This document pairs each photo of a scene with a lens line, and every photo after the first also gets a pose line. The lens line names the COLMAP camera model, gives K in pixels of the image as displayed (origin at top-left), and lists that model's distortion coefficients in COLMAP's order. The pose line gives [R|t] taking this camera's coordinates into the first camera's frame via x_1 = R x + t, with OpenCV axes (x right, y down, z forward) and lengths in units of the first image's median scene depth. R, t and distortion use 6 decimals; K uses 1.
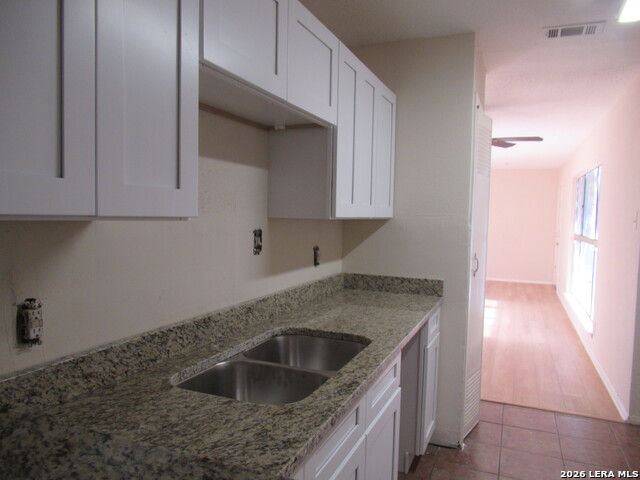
lens RADIAL K [[469.0, 0, 318.1], [0, 469.0, 239.1], [0, 0, 1]] dist [-0.008773, -0.006109]
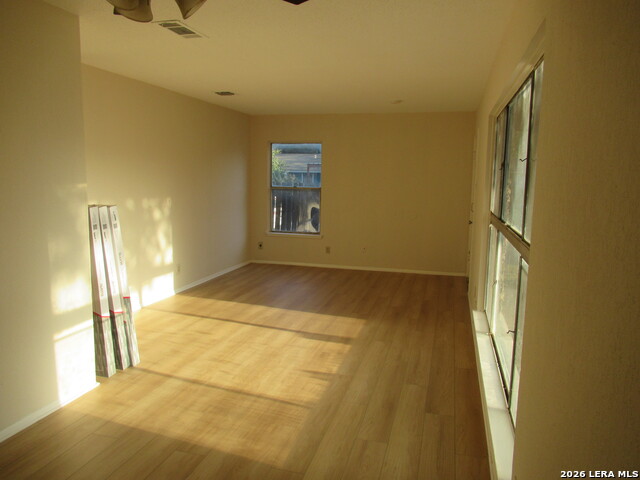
lens RADIAL K [[469.0, 0, 322.8], [0, 469.0, 243.9], [0, 0, 1]] dist [-0.008773, -0.006109]
pose [[0.990439, -0.021487, 0.136267, 0.245104], [0.009566, 0.996115, 0.087538, -0.026883], [-0.137618, -0.085398, 0.986797, 0.419230]]
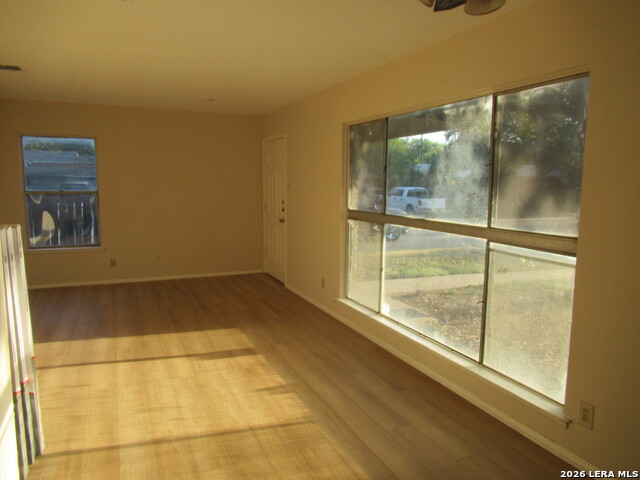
lens RADIAL K [[469.0, 0, 320.4], [0, 469.0, 240.6], [0, 0, 1]] dist [-0.008773, -0.006109]
pose [[0.685328, -0.103097, 0.720900, 0.028308], [0.043954, 0.993979, 0.100365, -0.037041], [-0.726907, -0.037096, 0.685733, 0.543645]]
